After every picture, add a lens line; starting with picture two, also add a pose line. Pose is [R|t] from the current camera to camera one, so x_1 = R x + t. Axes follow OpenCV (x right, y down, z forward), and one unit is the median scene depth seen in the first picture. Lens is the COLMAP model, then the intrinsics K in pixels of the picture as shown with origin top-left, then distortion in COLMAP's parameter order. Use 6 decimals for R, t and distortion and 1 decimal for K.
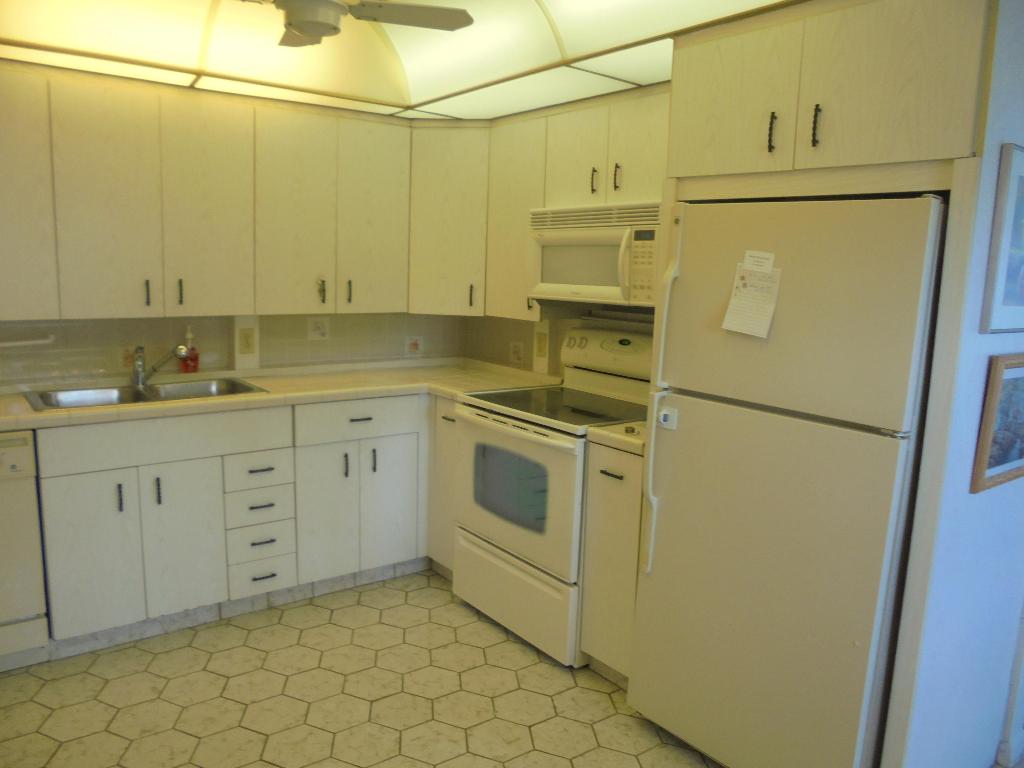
lens RADIAL K [[771.8, 0, 516.8], [0, 771.8, 390.4], [0, 0, 1]] dist [-0.137719, 0.110029]
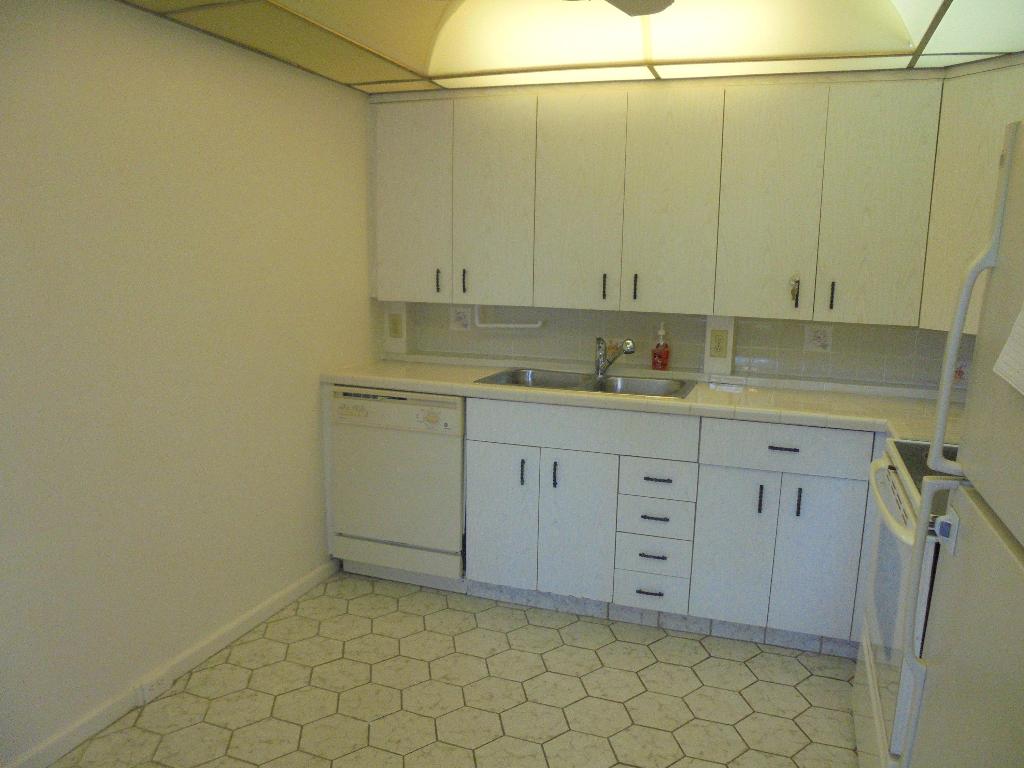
lens RADIAL K [[771.8, 0, 516.8], [0, 771.8, 390.4], [0, 0, 1]] dist [-0.137719, 0.110029]
pose [[0.537747, 0.129930, -0.833034, 0.331366], [-0.139021, 0.988194, 0.064389, -0.038684], [0.831565, 0.081184, 0.549462, 0.324189]]
